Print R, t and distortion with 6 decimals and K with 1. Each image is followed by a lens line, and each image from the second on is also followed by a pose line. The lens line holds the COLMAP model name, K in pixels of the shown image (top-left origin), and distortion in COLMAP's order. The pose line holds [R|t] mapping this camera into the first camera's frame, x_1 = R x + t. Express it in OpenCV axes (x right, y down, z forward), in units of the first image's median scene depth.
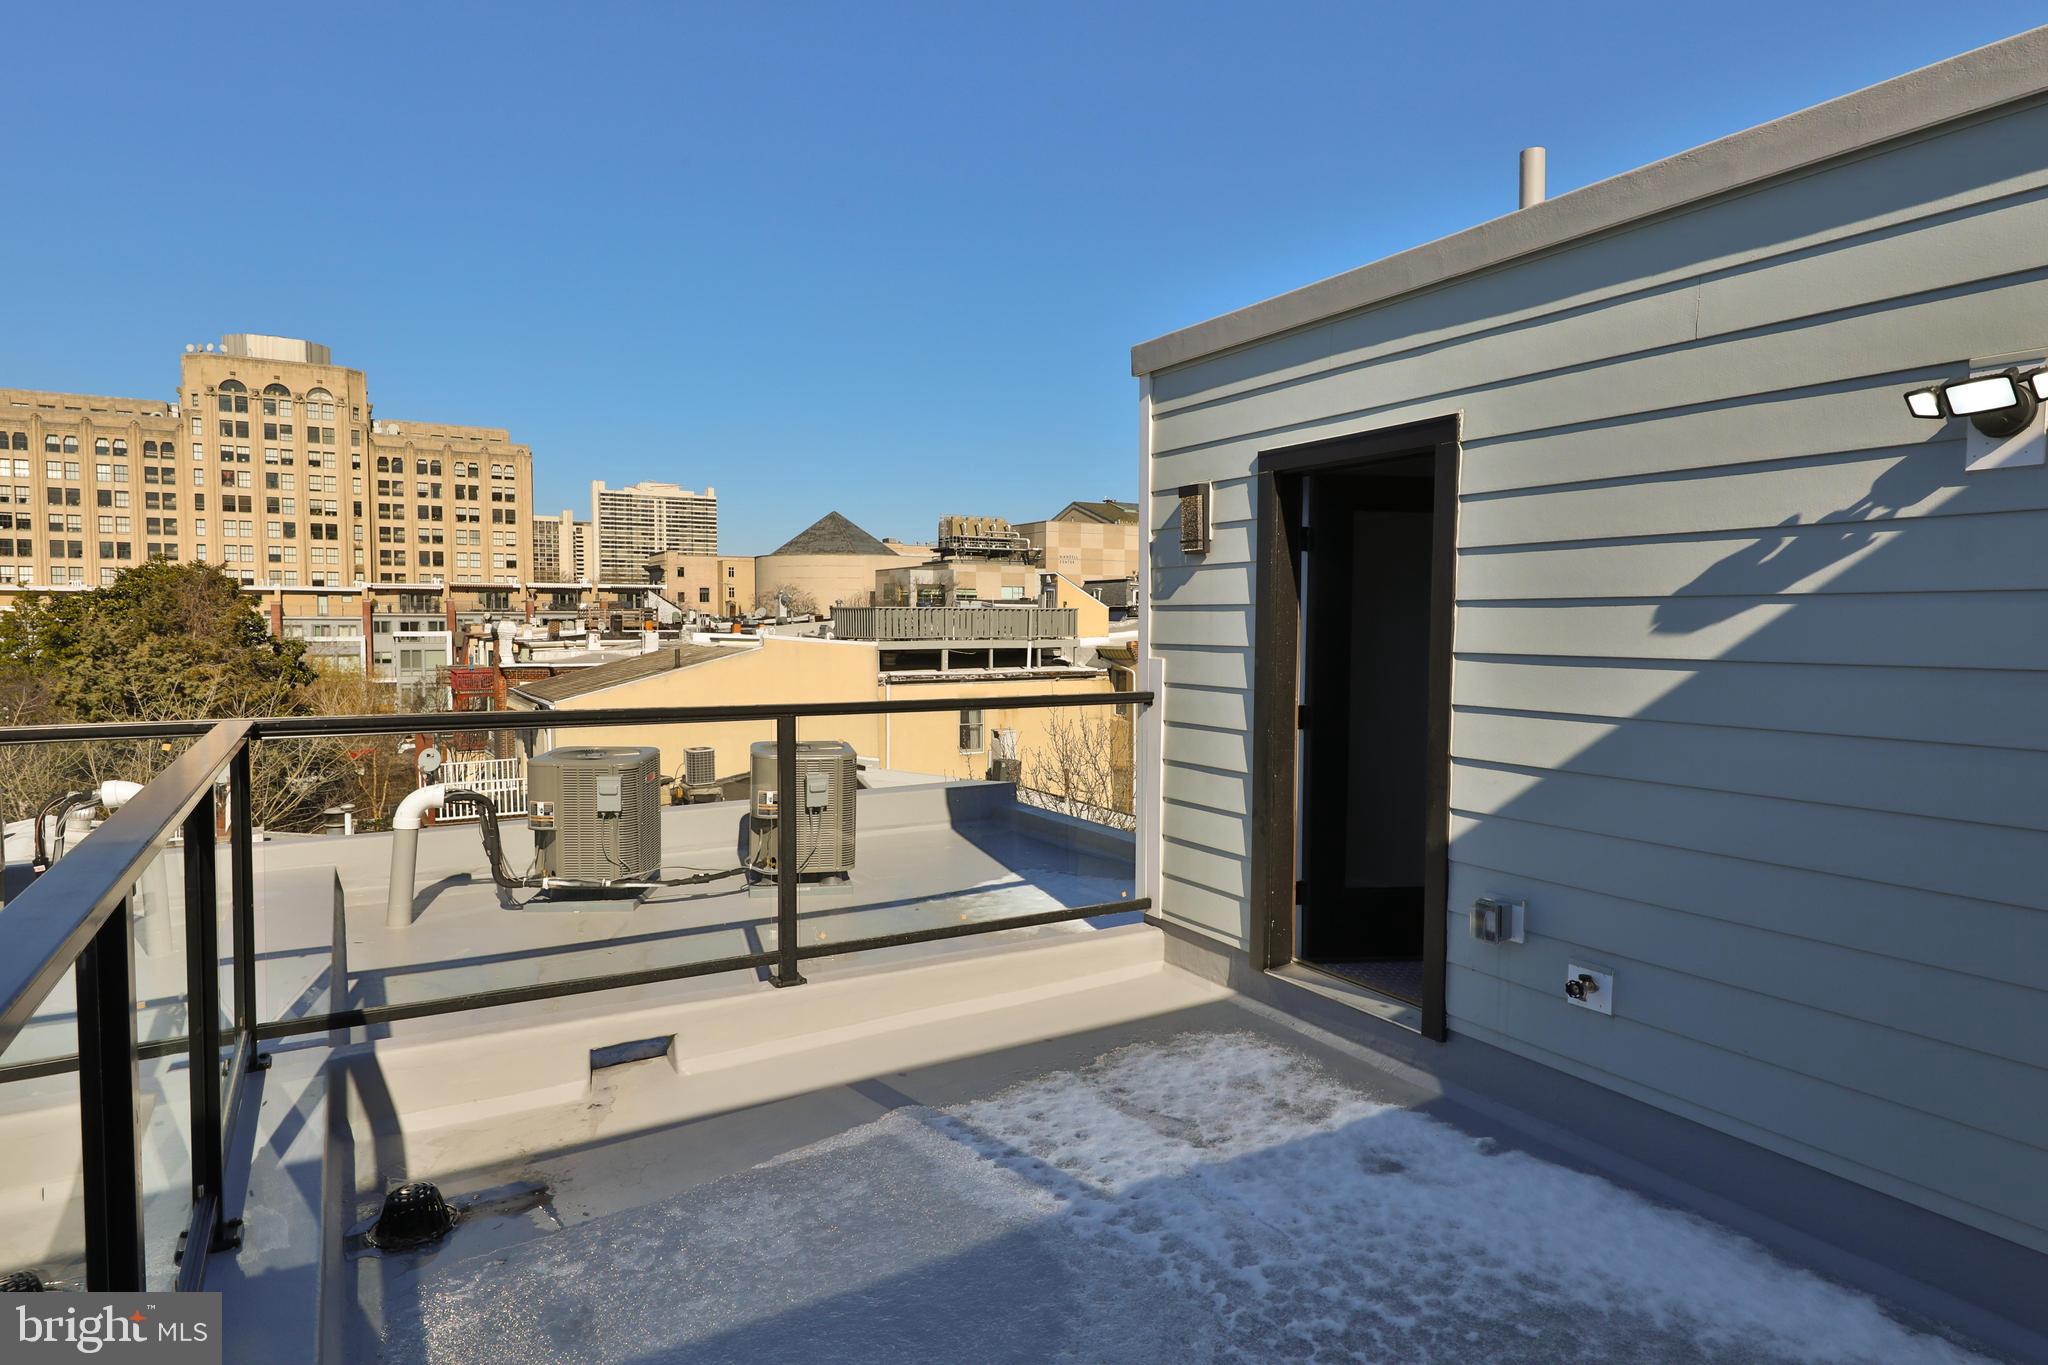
lens RADIAL K [[1144.1, 0, 1049.8], [0, 1144.1, 675.8], [0, 0, 1]] dist [0.004316, 0.001557]
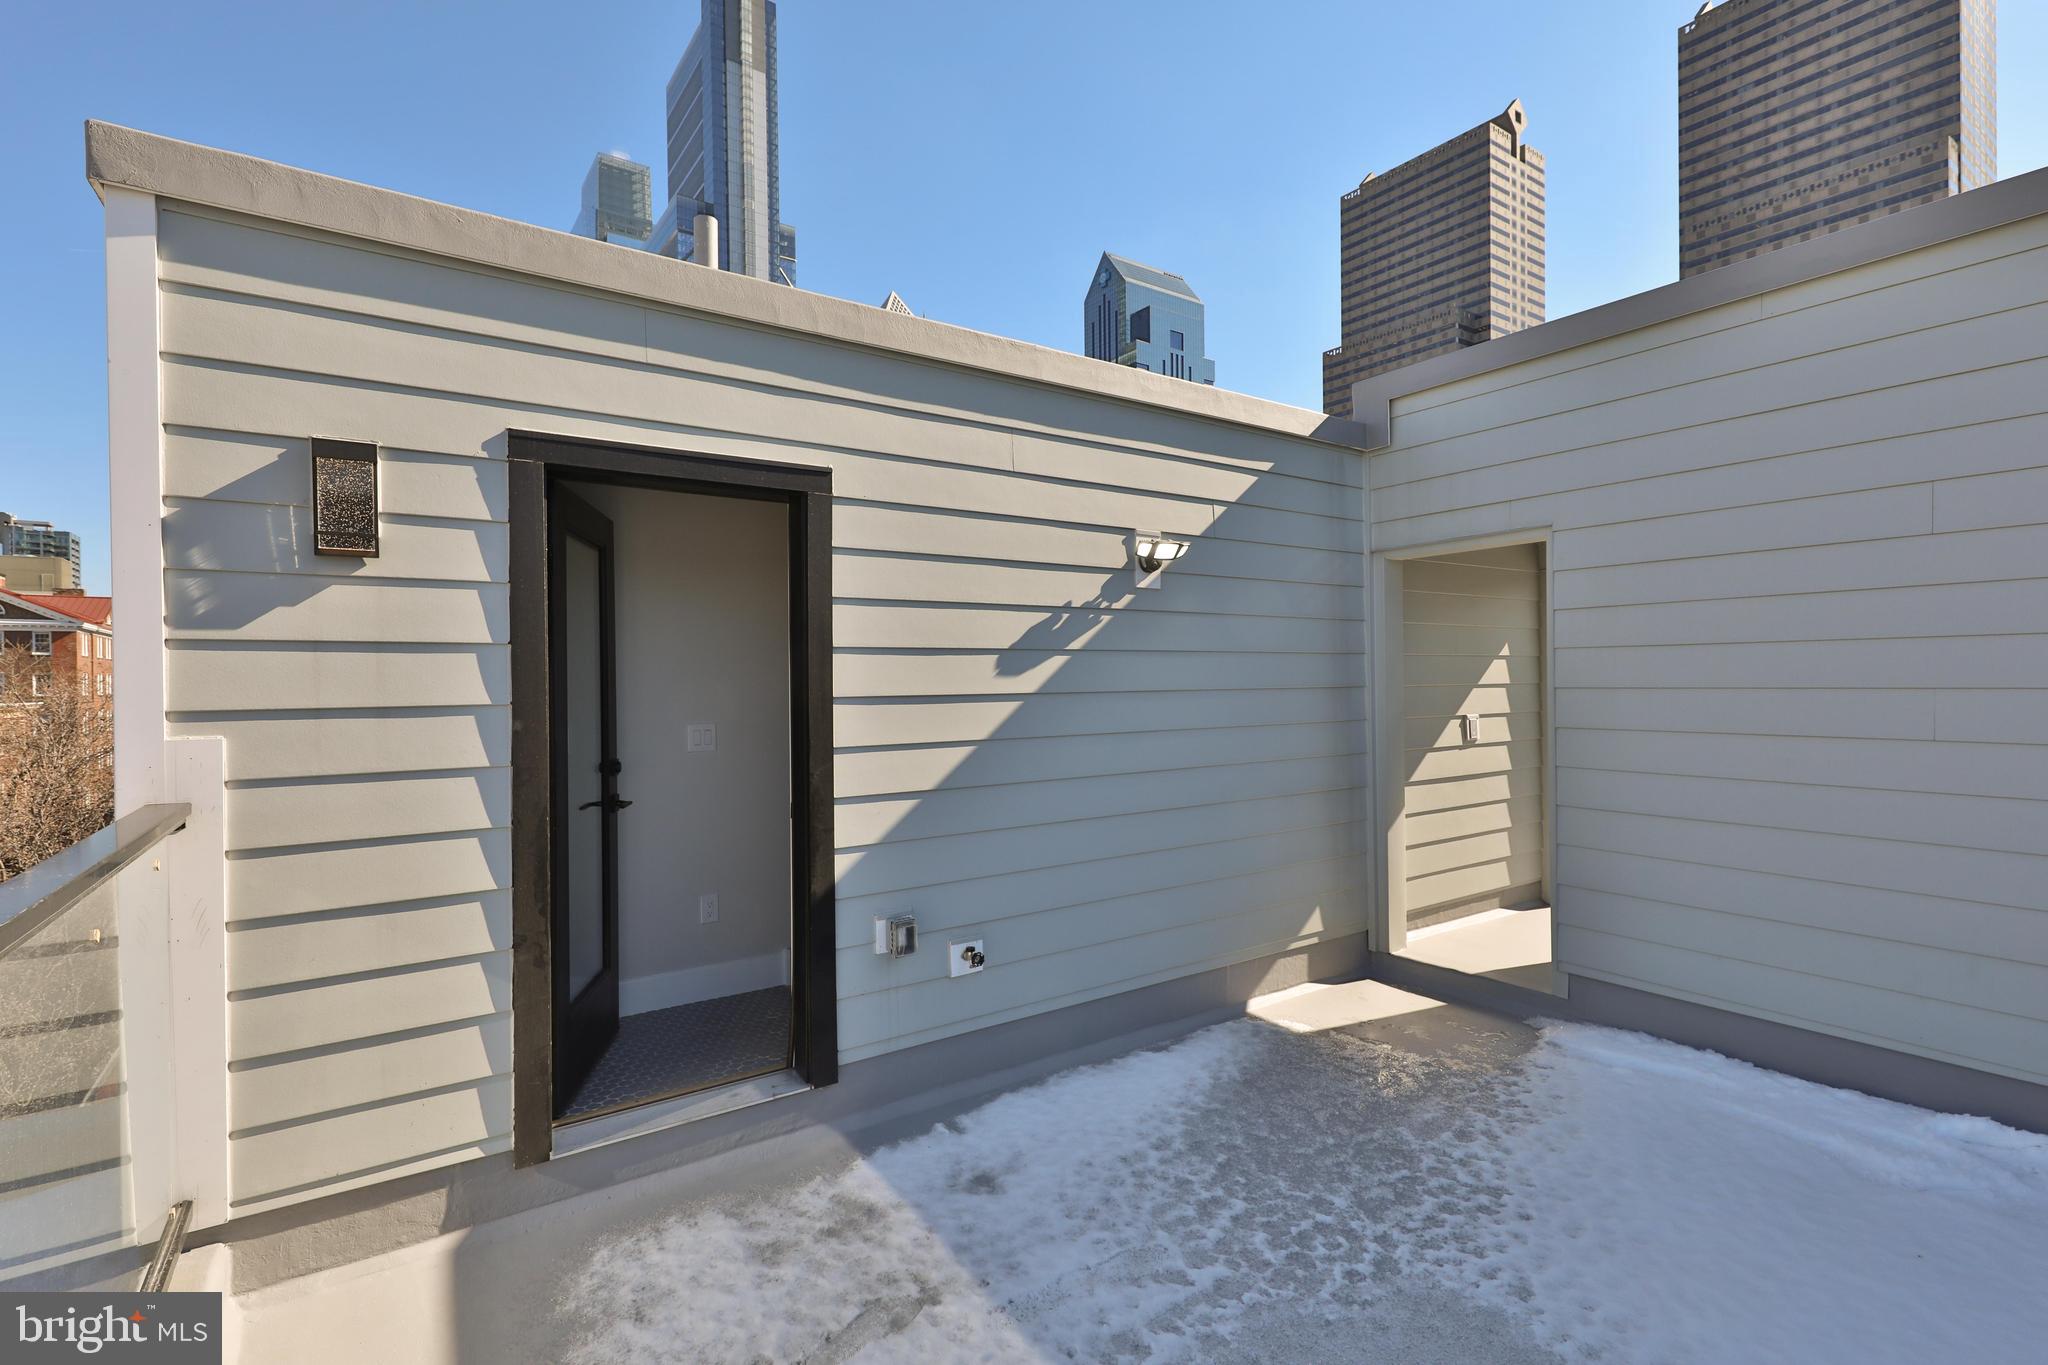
lens RADIAL K [[927.3, 0, 1047.1], [0, 927.3, 674.4], [0, 0, 1]] dist [-0.002914, -0.000796]
pose [[-0.066176, -0.001990, 0.997806, -0.527884], [0.054979, 0.998472, 0.005638, -0.037741], [-0.996292, 0.055232, -0.065965, 0.919526]]
